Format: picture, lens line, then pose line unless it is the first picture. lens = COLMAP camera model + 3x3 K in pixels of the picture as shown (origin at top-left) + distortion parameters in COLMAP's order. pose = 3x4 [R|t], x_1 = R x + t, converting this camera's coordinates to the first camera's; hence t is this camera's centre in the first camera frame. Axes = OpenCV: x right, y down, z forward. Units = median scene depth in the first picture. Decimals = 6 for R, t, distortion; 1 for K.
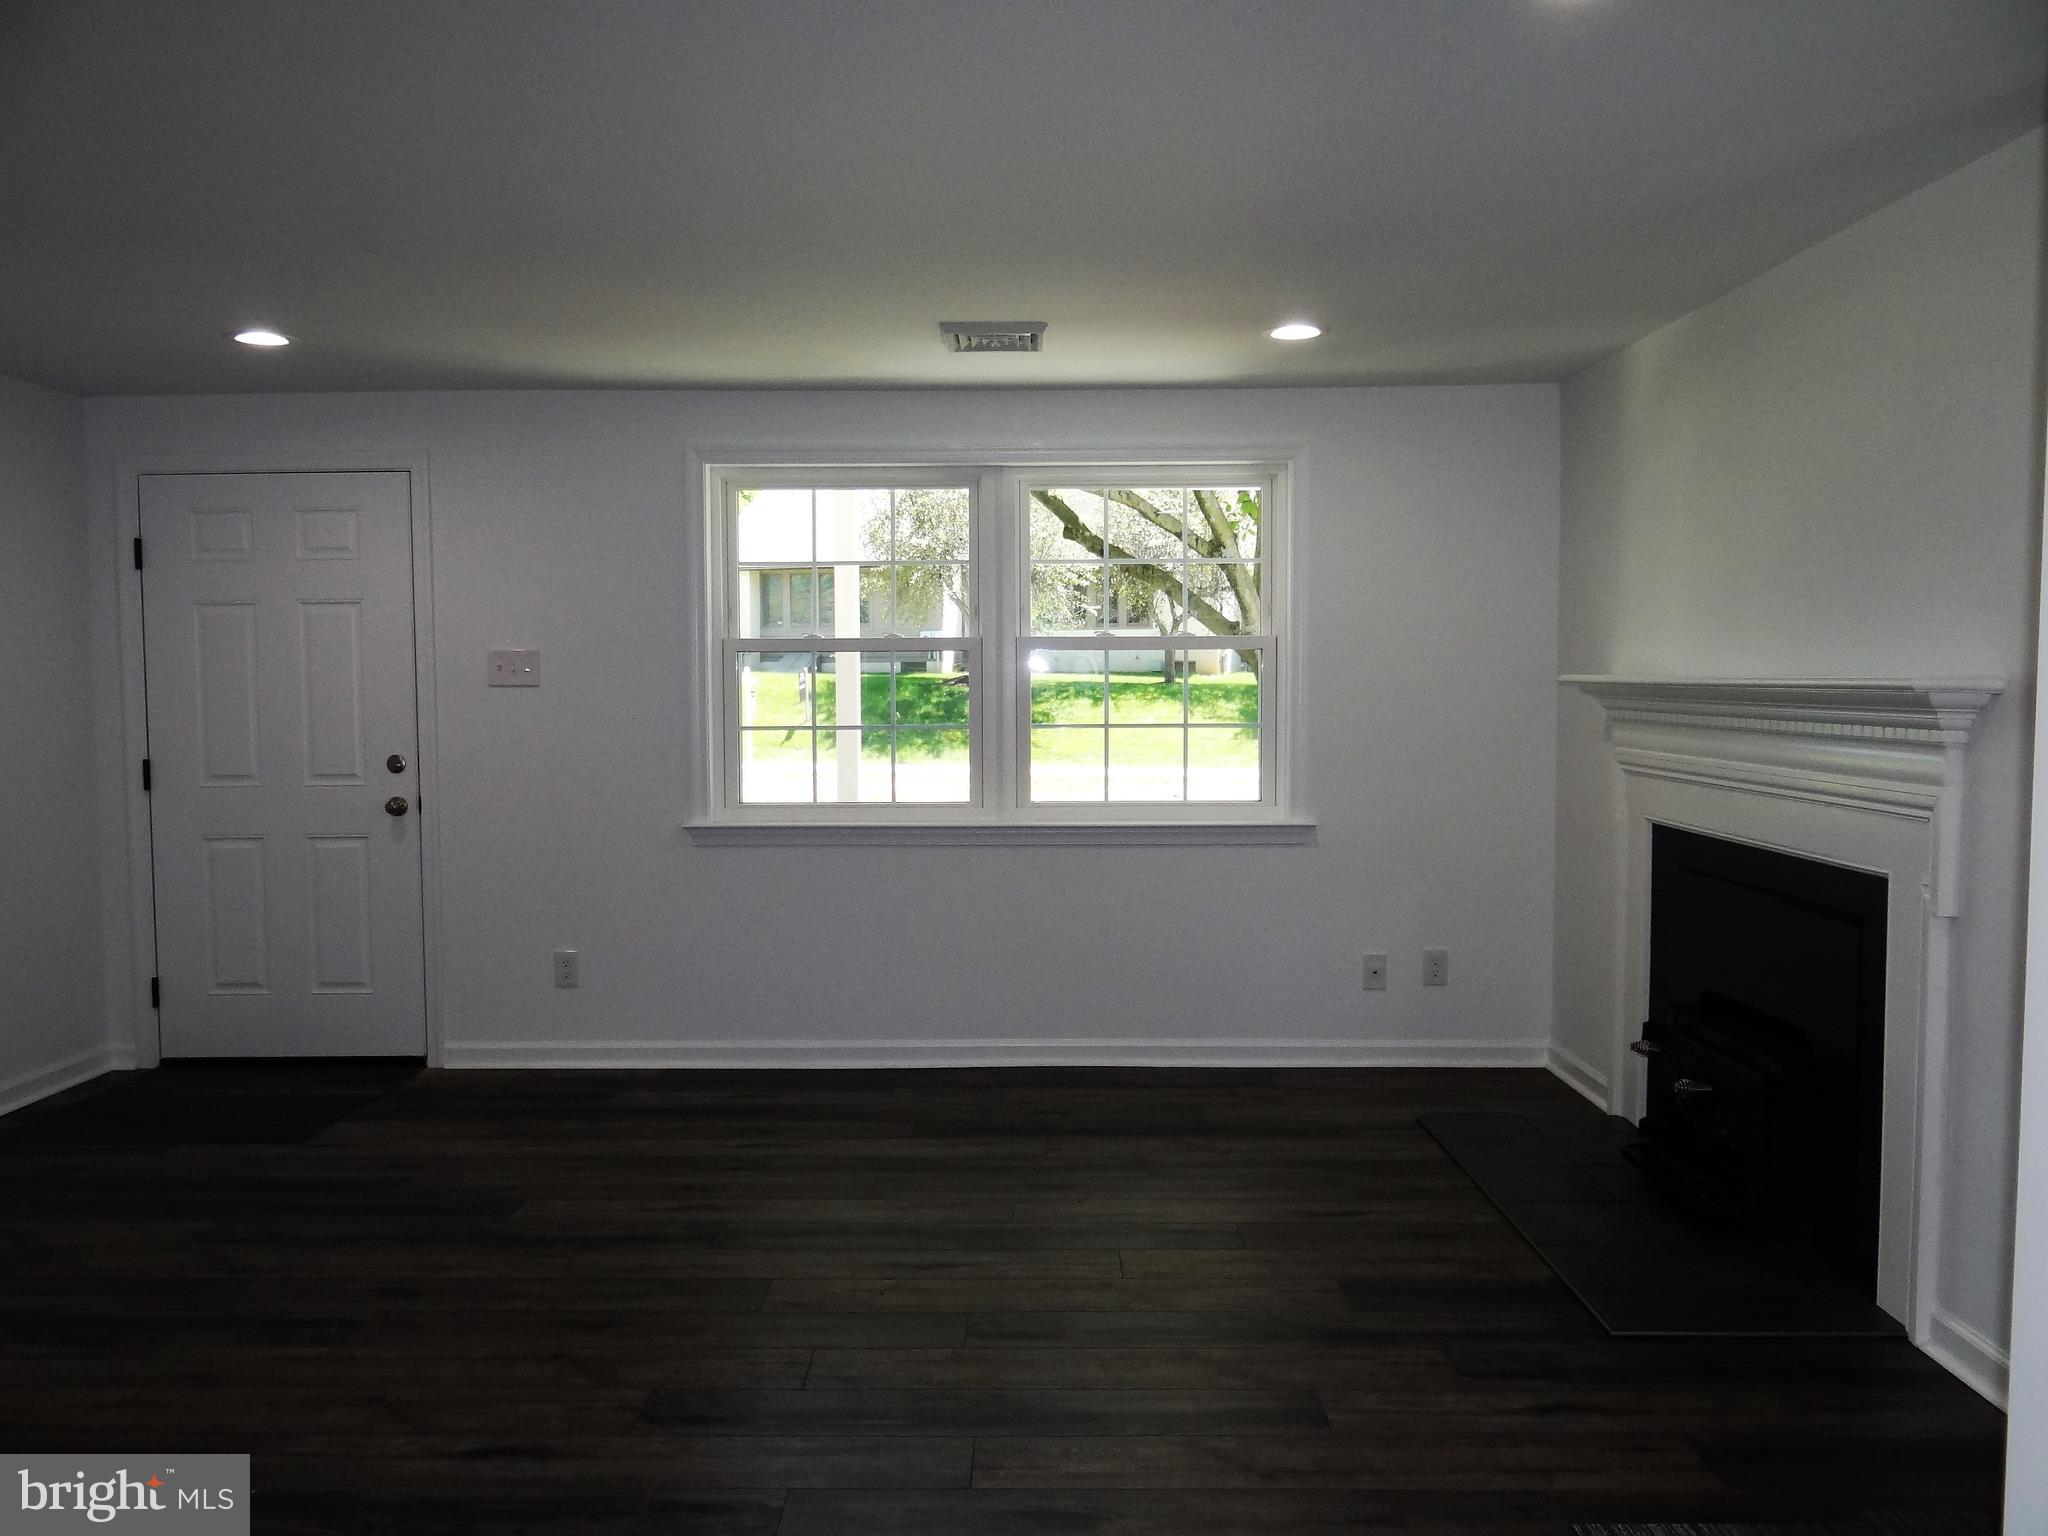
lens RADIAL K [[1619.4, 0, 1024.0], [0, 1619.4, 768.0], [0, 0, 1]] dist [-0.007218, -0.006190]
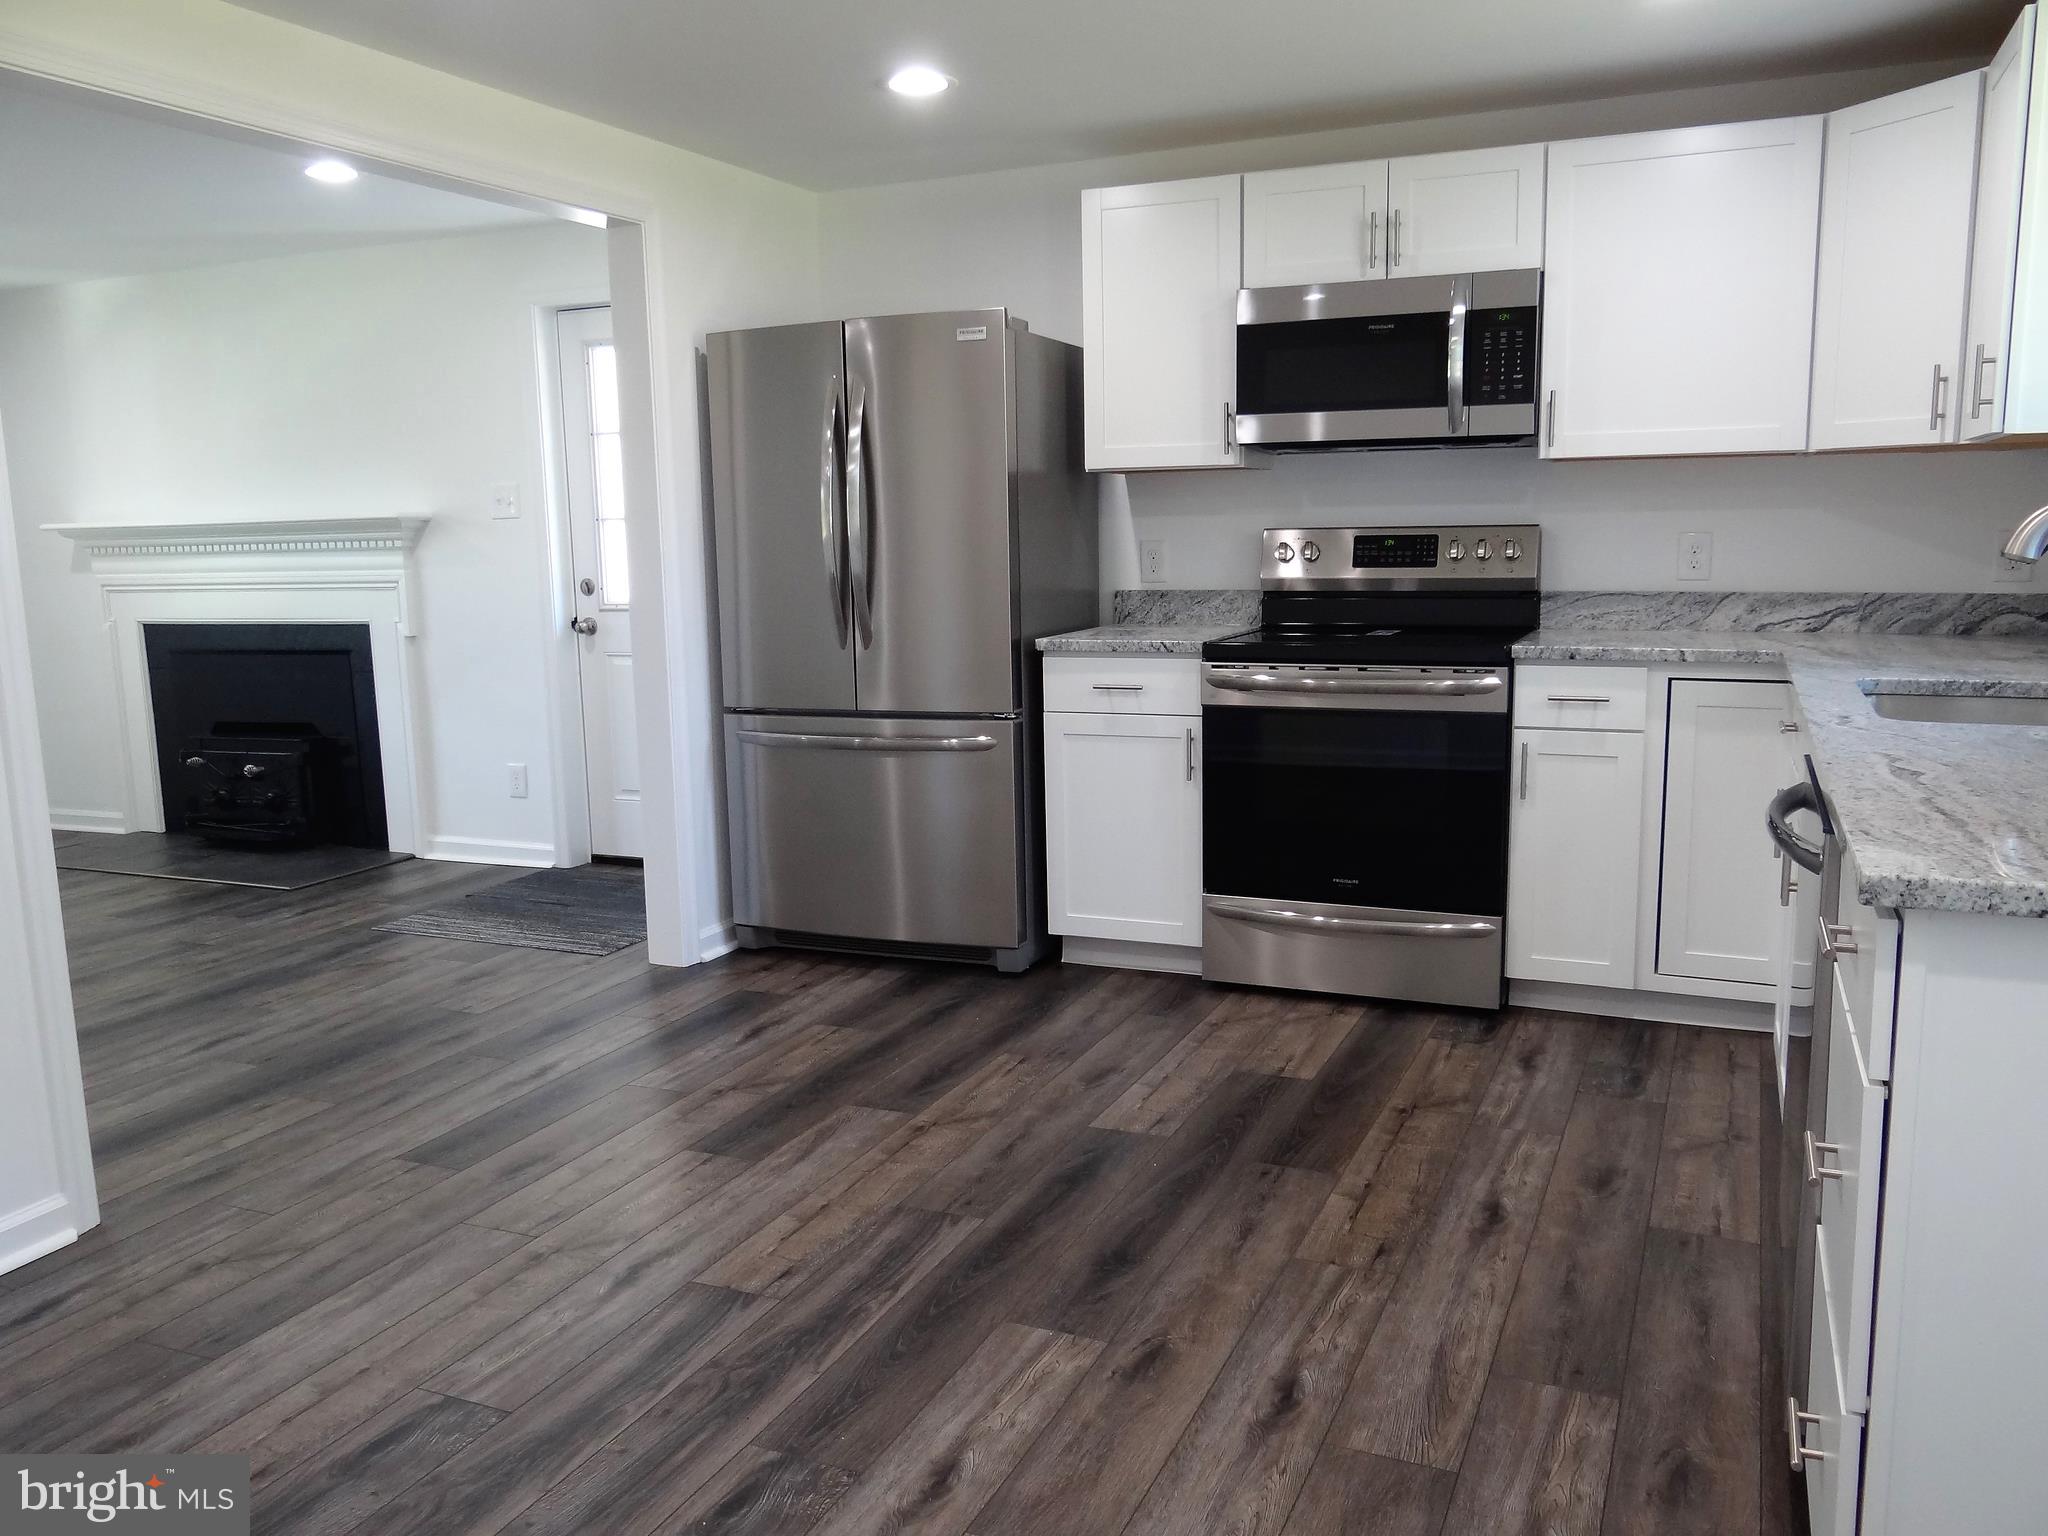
lens RADIAL K [[1620.8, 0, 1024.0], [0, 1620.8, 768.0], [0, 0, 1]] dist [-0.000752, 0.008615]
pose [[0.407357, -0.148069, 0.901186, -0.593439], [0.083250, 0.988681, 0.124814, 0.043592], [-0.909467, 0.024180, 0.415073, -0.311585]]
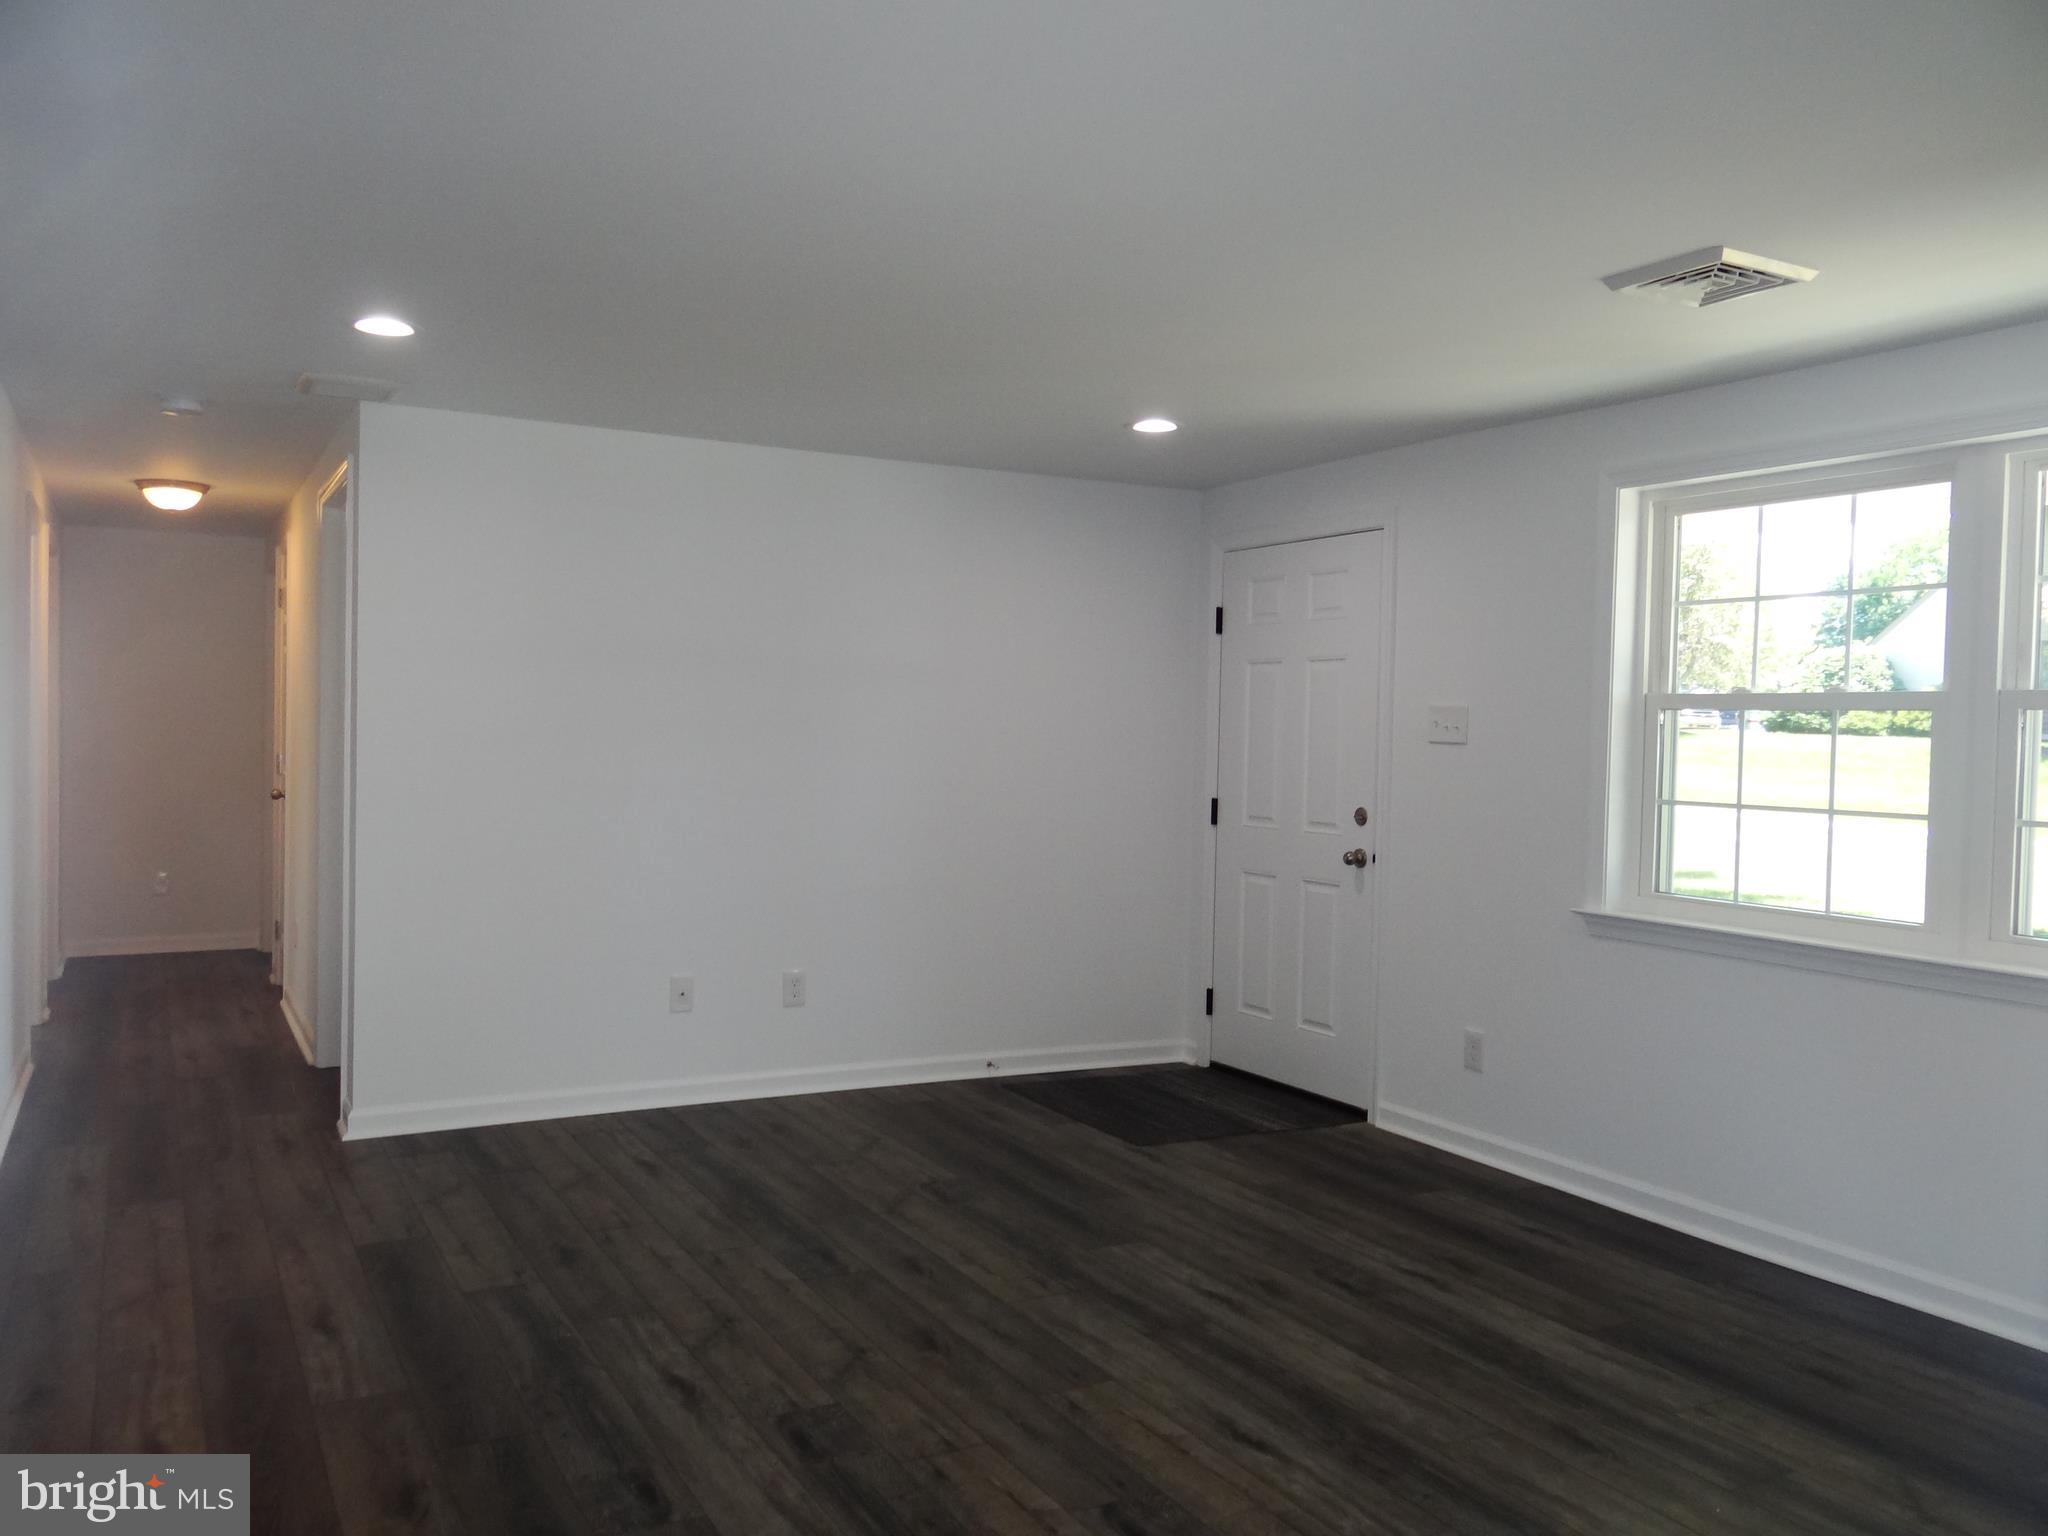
lens RADIAL K [[1619.4, 0, 1024.0], [0, 1619.4, 768.0], [0, 0, 1]] dist [-0.007218, -0.006190]
pose [[0.486294, 0.038903, -0.872929, 0.443408], [-0.078974, 0.996877, 0.000431, -0.018404], [0.870219, 0.068729, 0.487848, 0.355986]]
